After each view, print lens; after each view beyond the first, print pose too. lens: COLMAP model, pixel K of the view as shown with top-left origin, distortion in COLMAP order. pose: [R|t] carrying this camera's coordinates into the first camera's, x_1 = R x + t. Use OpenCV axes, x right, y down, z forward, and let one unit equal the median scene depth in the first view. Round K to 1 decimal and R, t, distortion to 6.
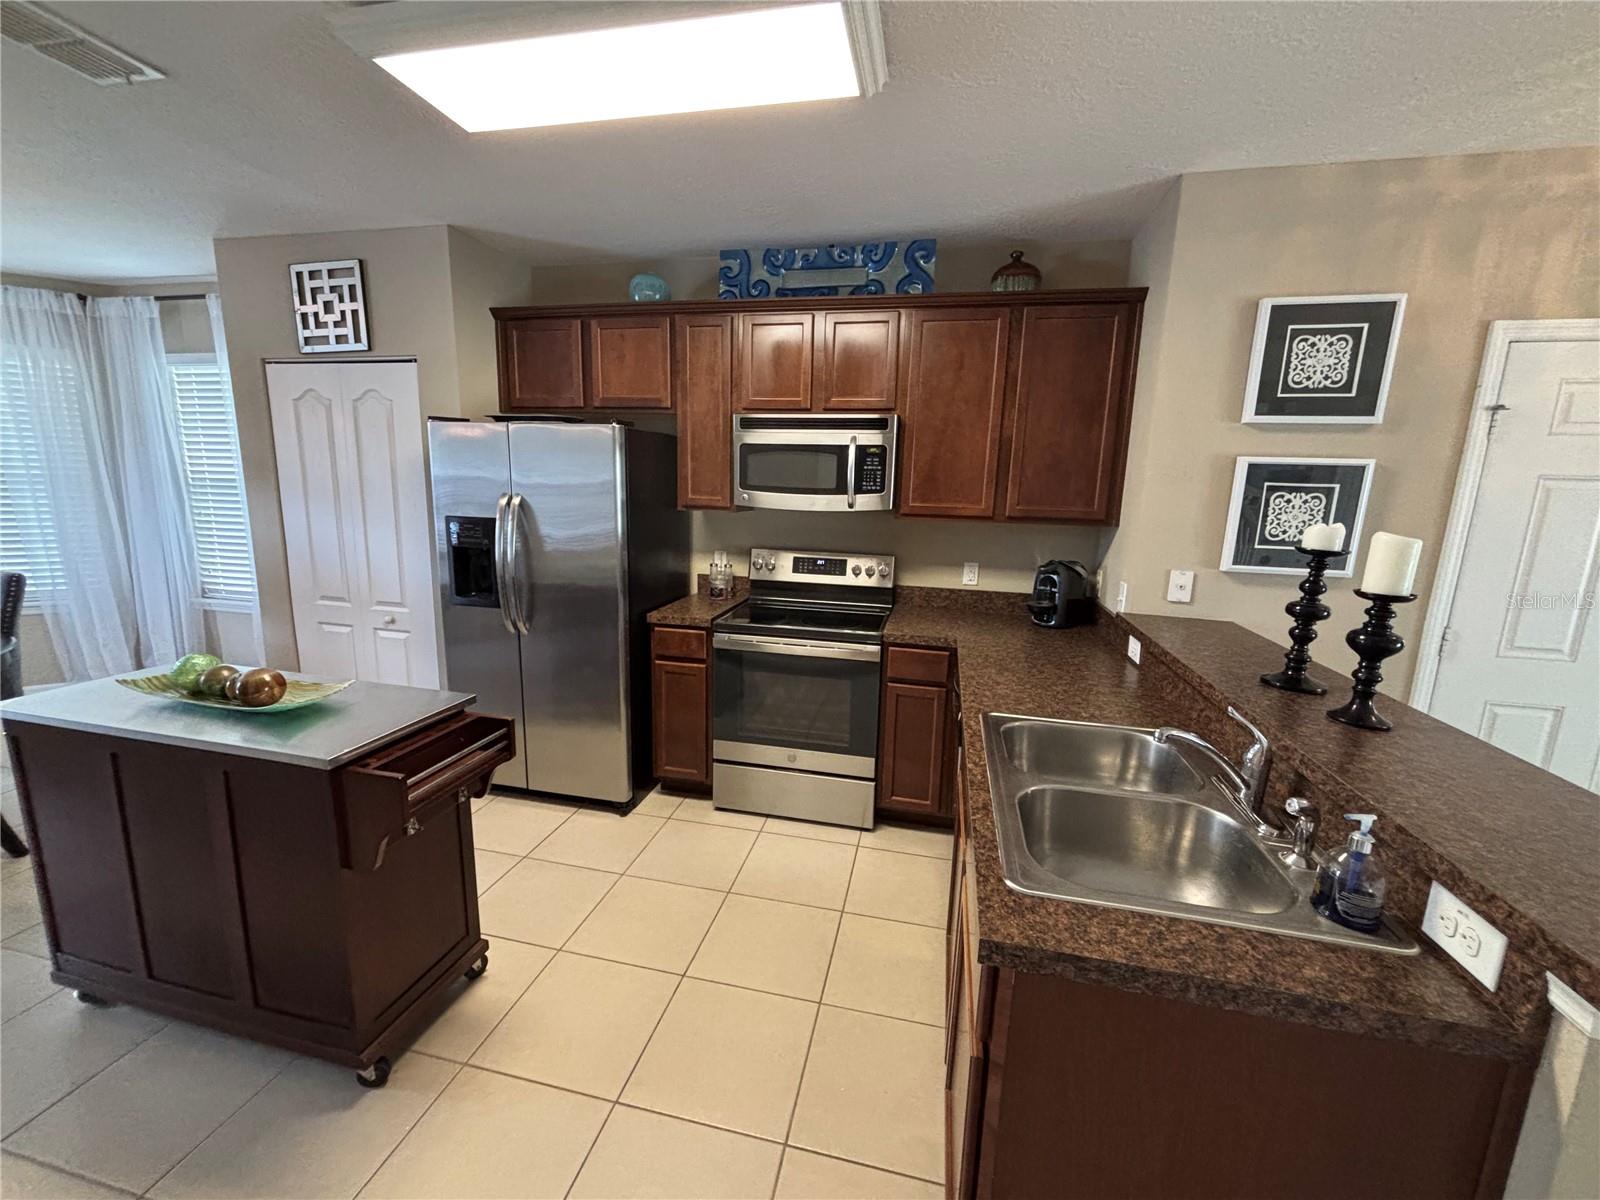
lens RADIAL K [[645.8, 0, 803.3], [0, 645.8, 601.3], [0, 0, 1]] dist [0.020958, -0.008787]
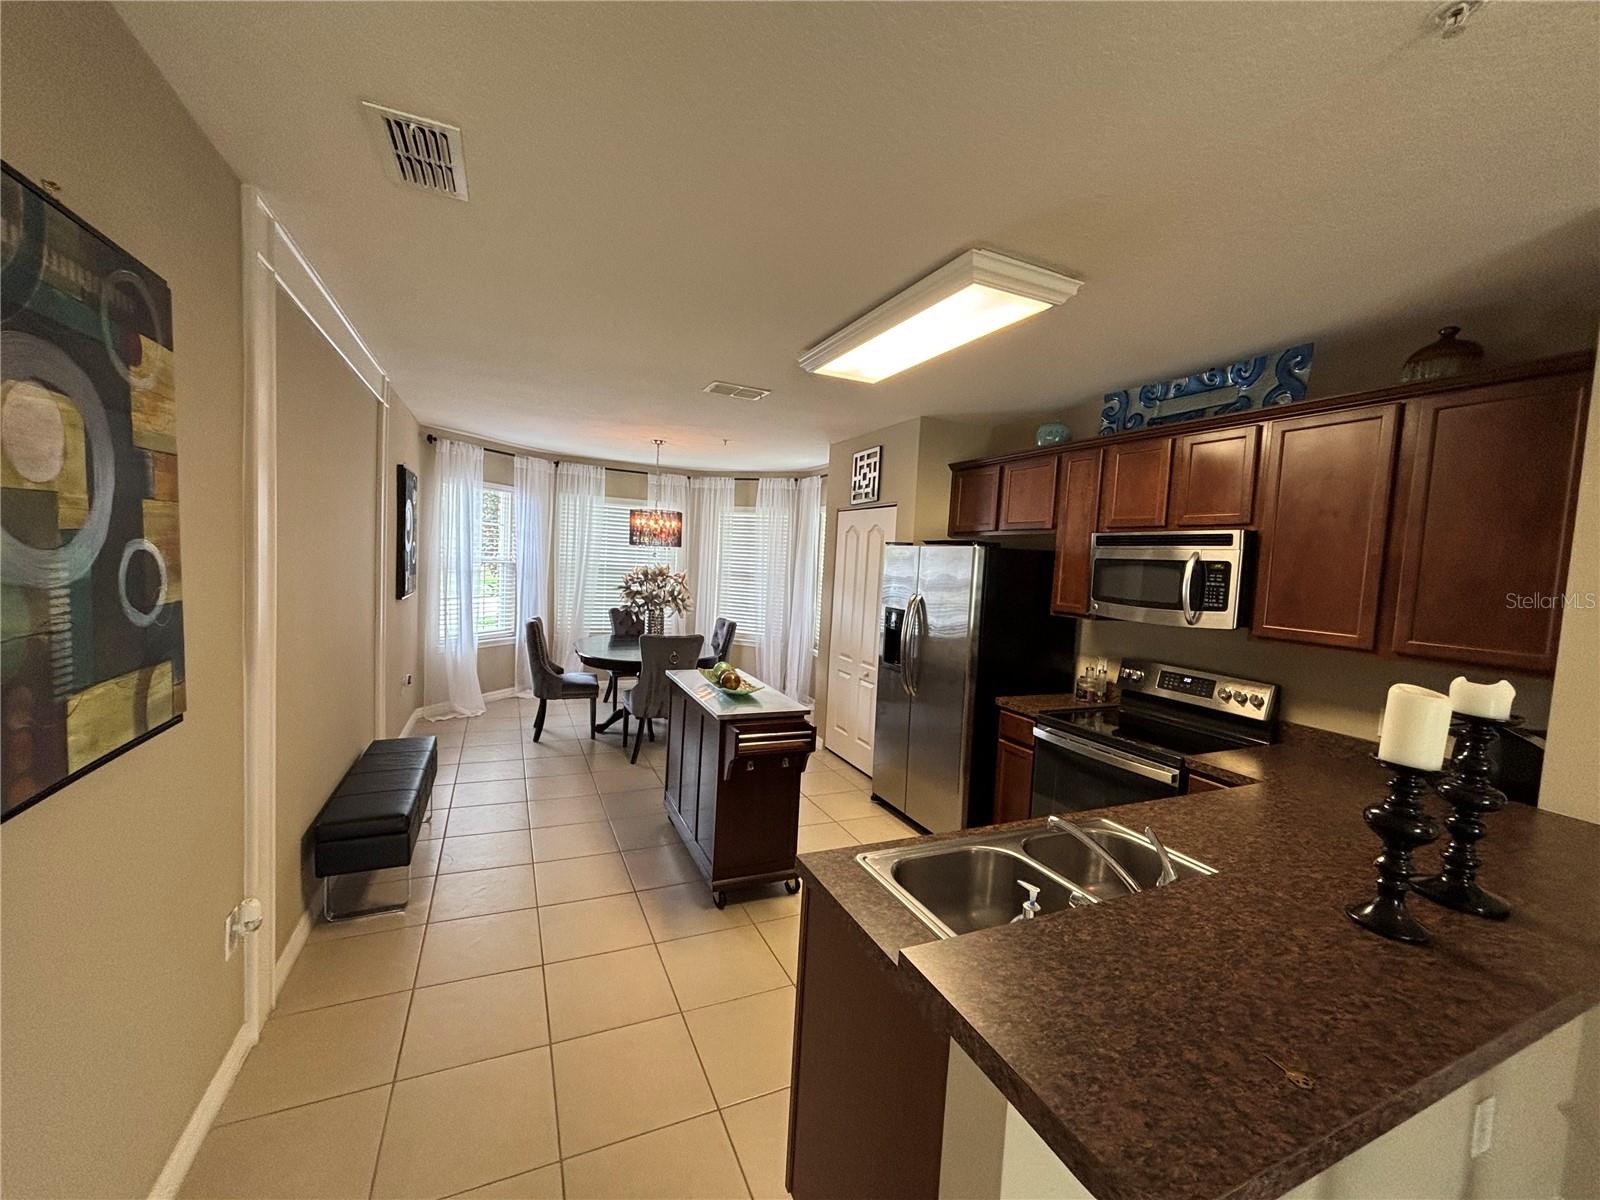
lens RADIAL K [[645.8, 0, 803.3], [0, 645.8, 601.3], [0, 0, 1]] dist [0.020958, -0.008787]
pose [[0.611776, 0.057566, -0.788933, 0.473495], [-0.183401, 0.980494, -0.070674, -0.004171], [0.769477, 0.187928, 0.610401, -0.042106]]
